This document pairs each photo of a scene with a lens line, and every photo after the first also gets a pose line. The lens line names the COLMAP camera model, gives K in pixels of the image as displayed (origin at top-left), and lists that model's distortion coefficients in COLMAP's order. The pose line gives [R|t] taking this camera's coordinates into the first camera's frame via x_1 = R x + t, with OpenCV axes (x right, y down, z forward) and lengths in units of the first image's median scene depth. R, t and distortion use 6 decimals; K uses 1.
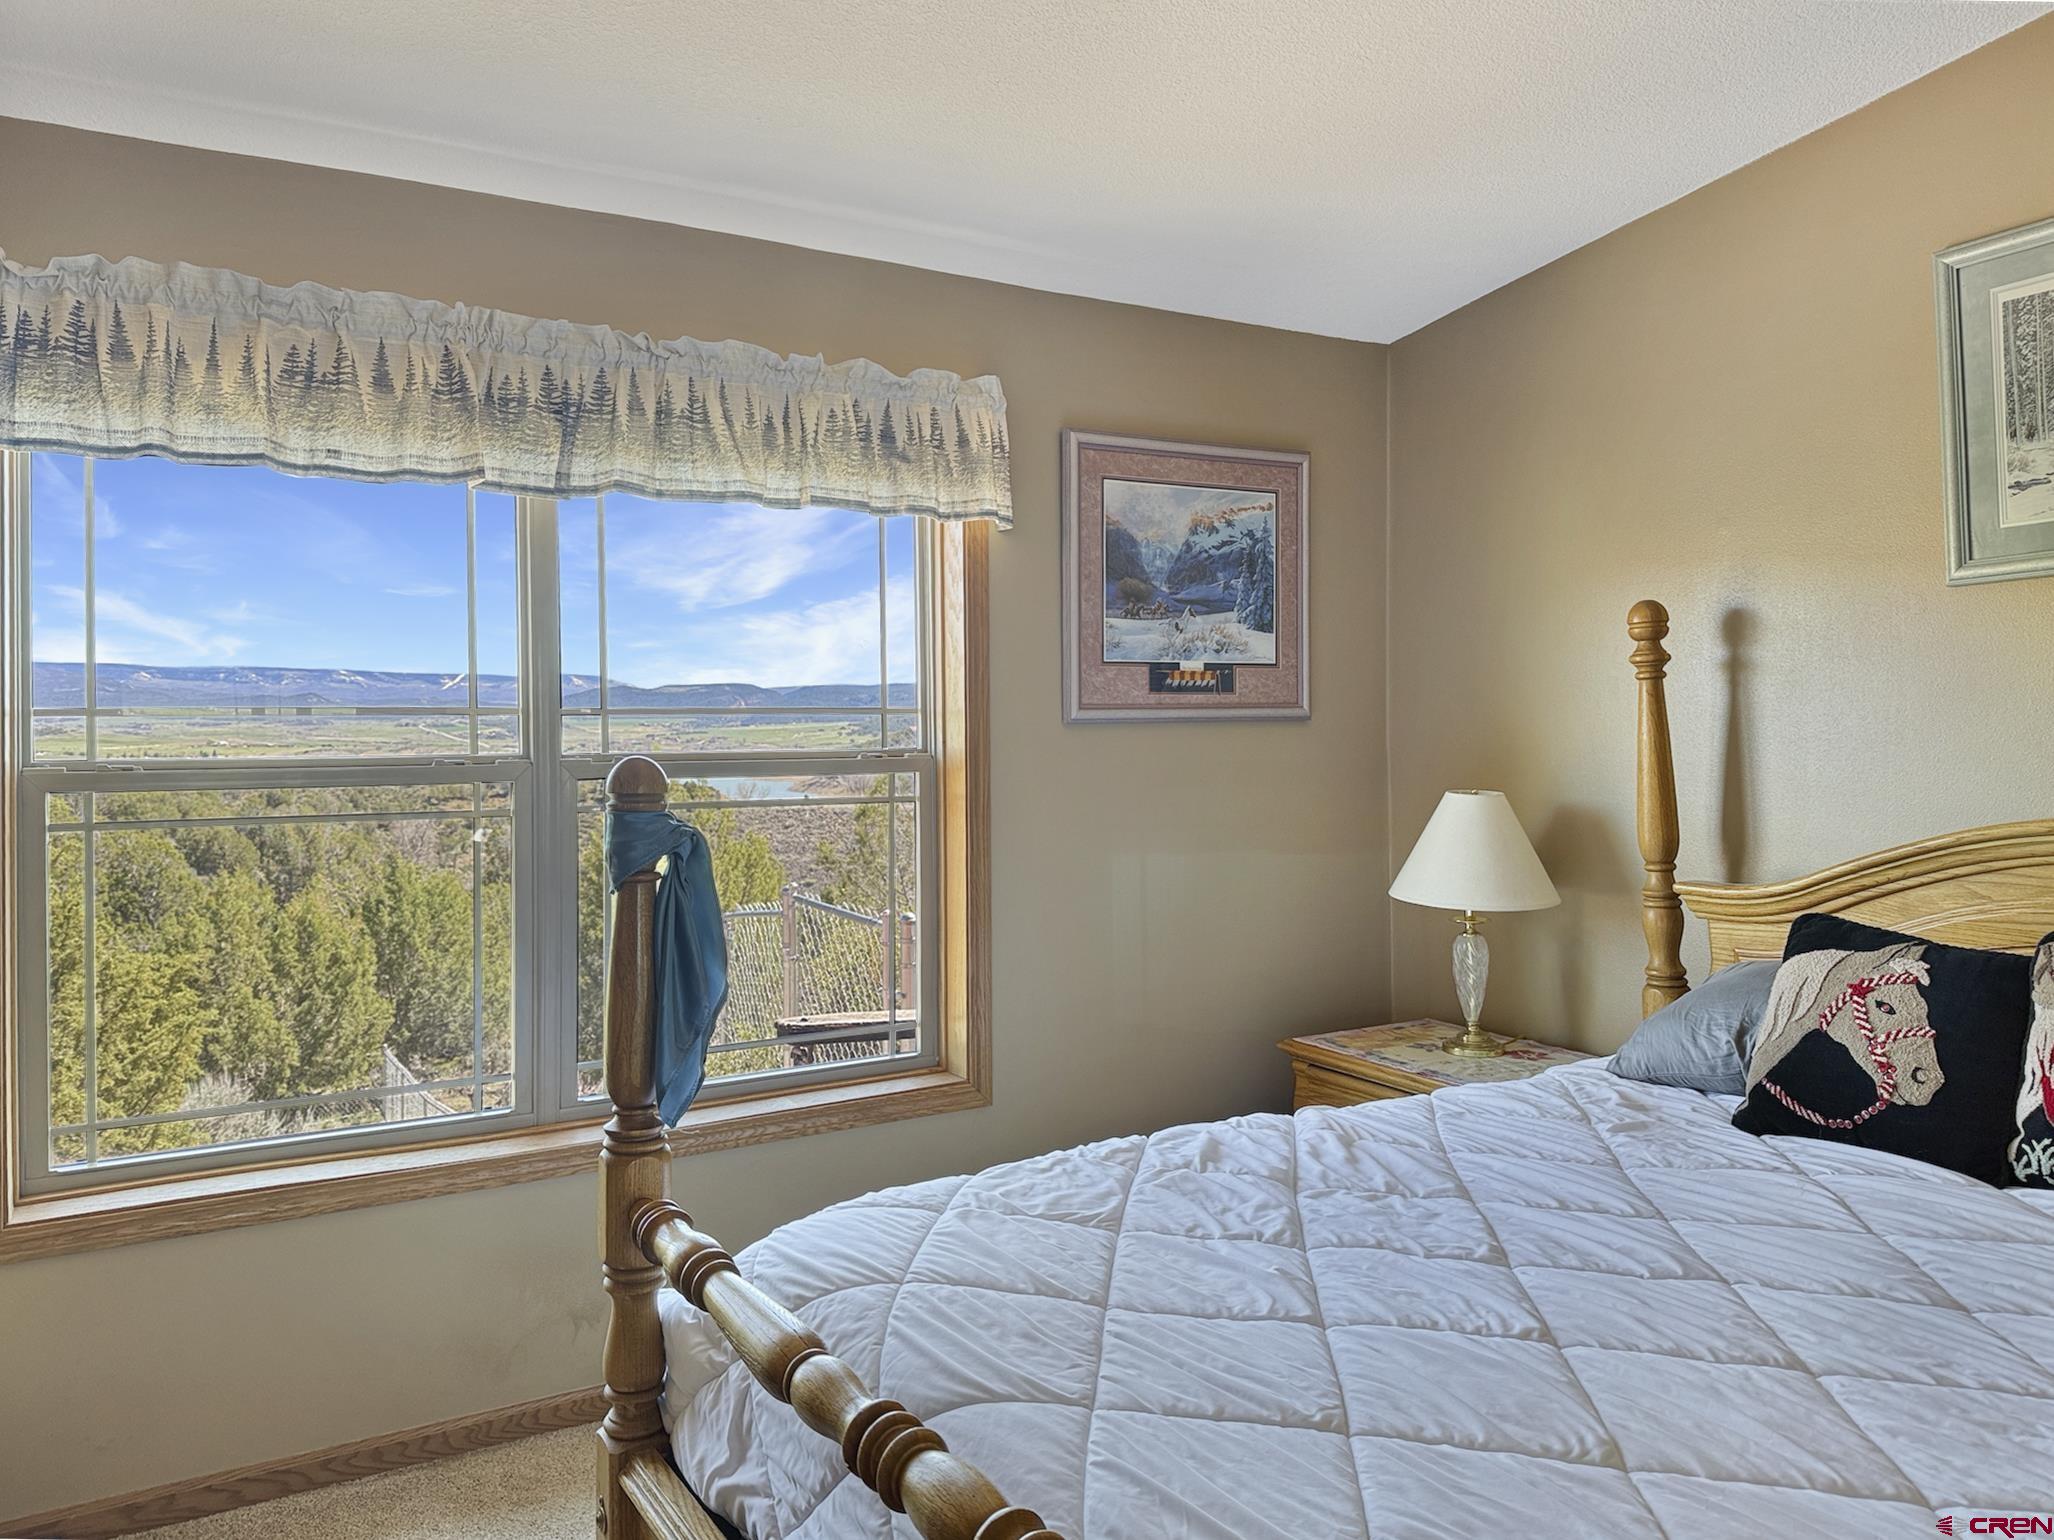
lens RADIAL K [[1443.1, 0, 1028.5], [0, 1443.1, 723.9], [0, 0, 1]] dist [0.064002, -0.088505]
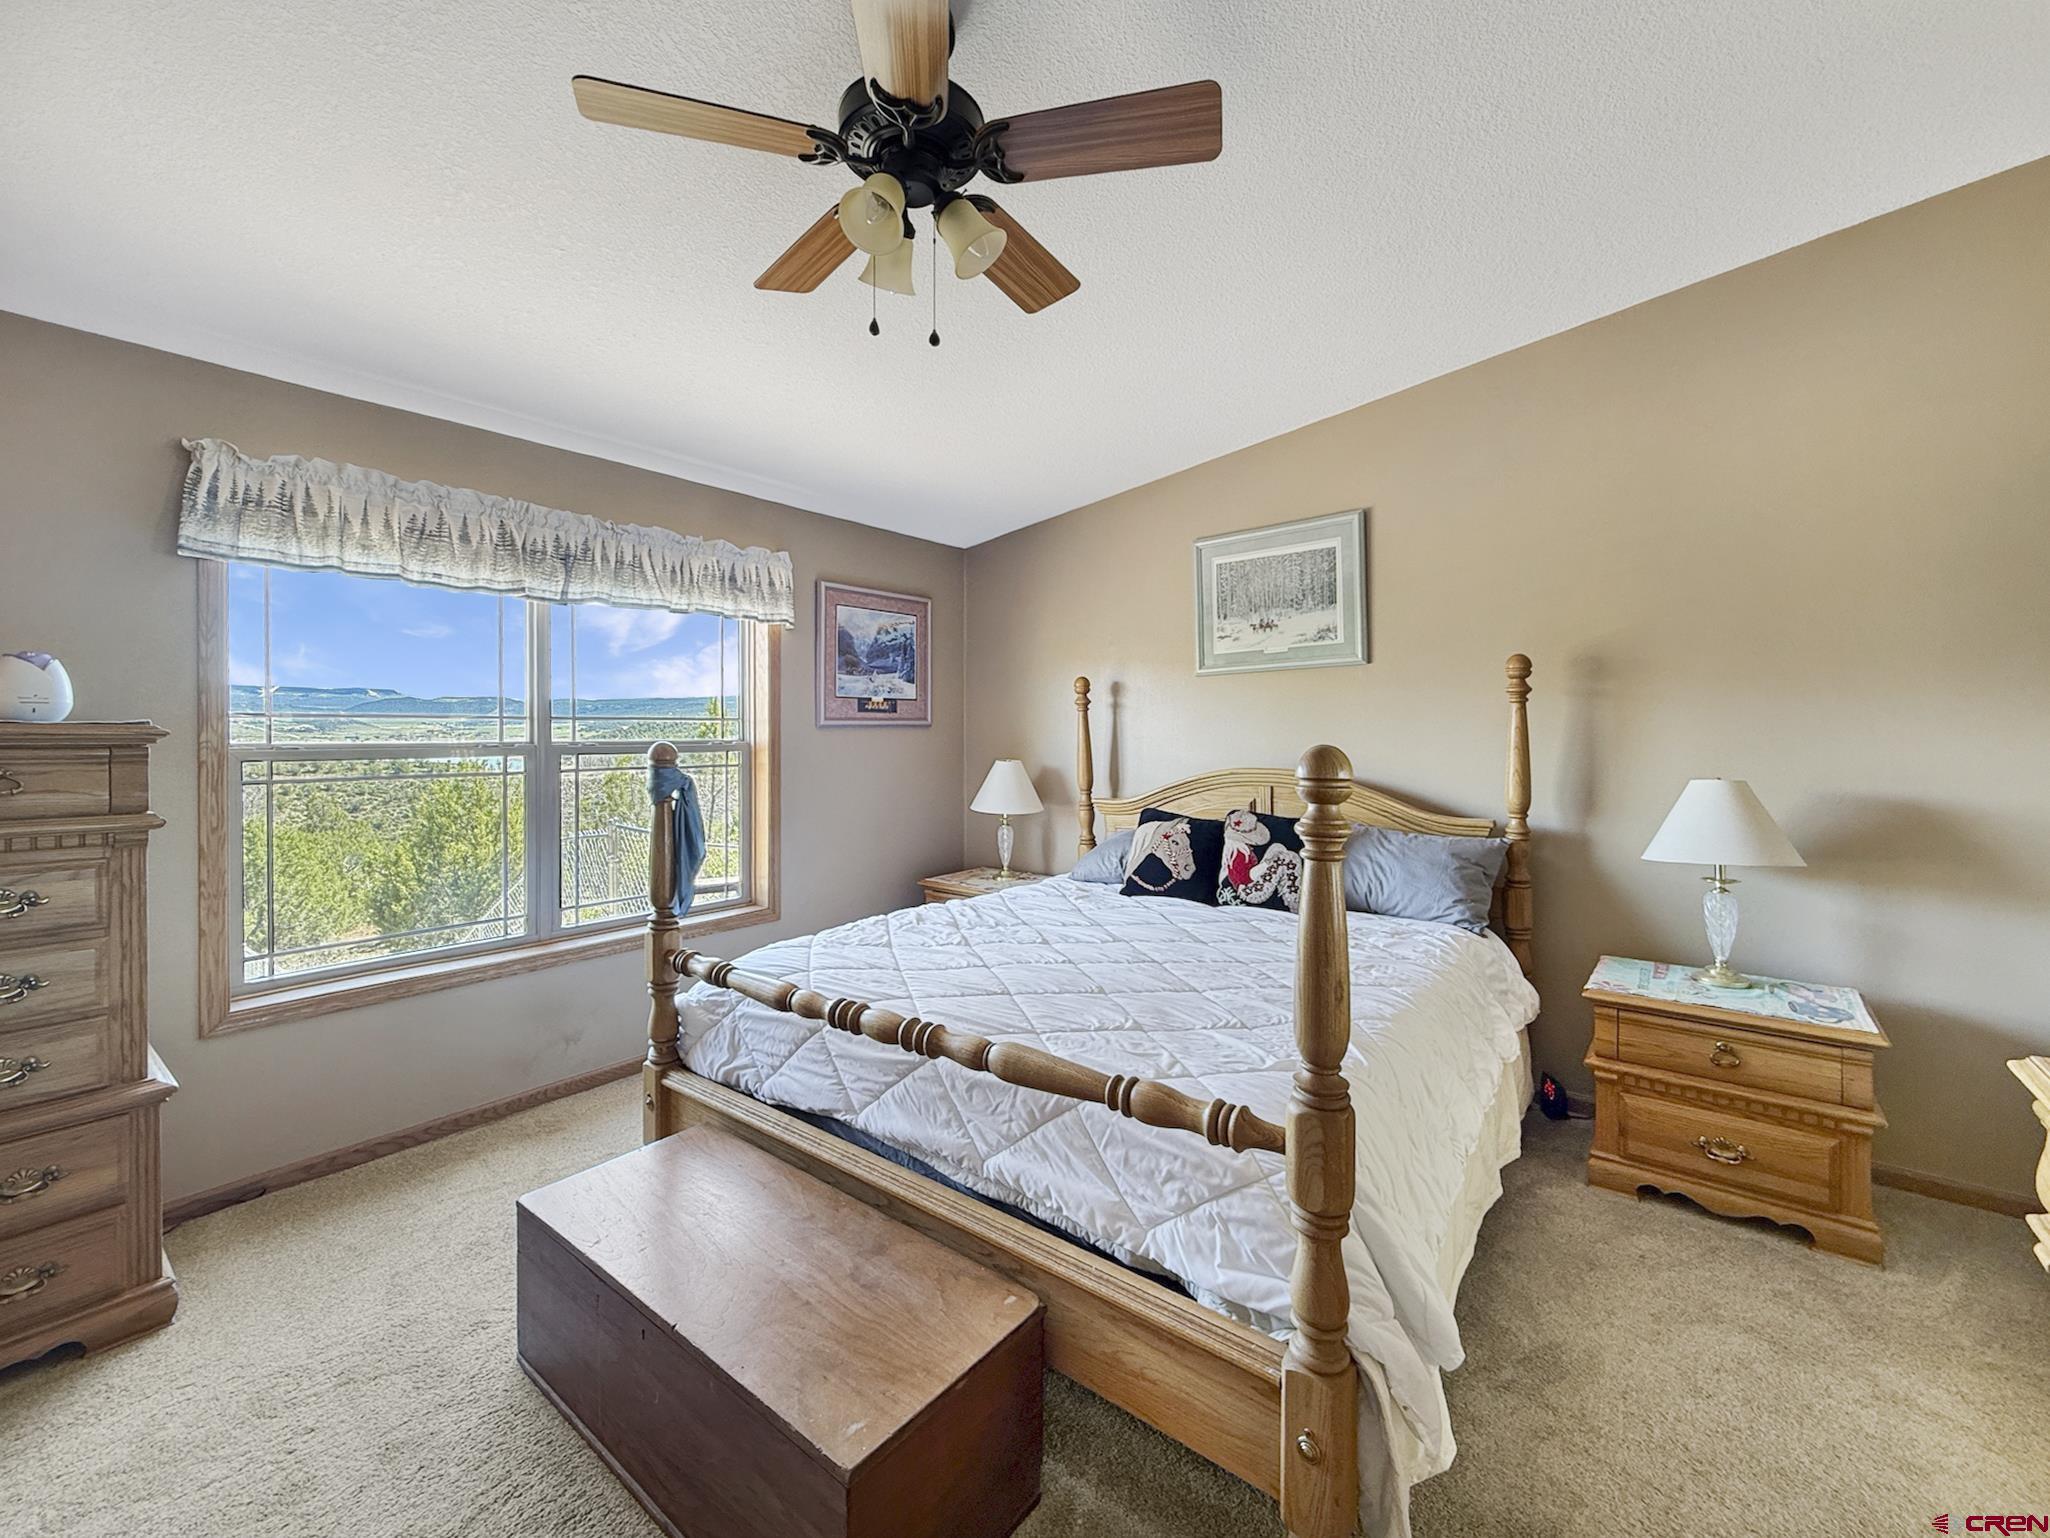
lens RADIAL K [[833.8, 0, 1011.2], [0, 833.8, 720.3], [0, 0, 1]] dist [0.001222, -0.000006]
pose [[0.936362, 0.014336, 0.350743, -0.162254], [-0.012445, 0.999893, -0.007646, -0.004892], [-0.350816, 0.002794, 0.936440, -0.220960]]
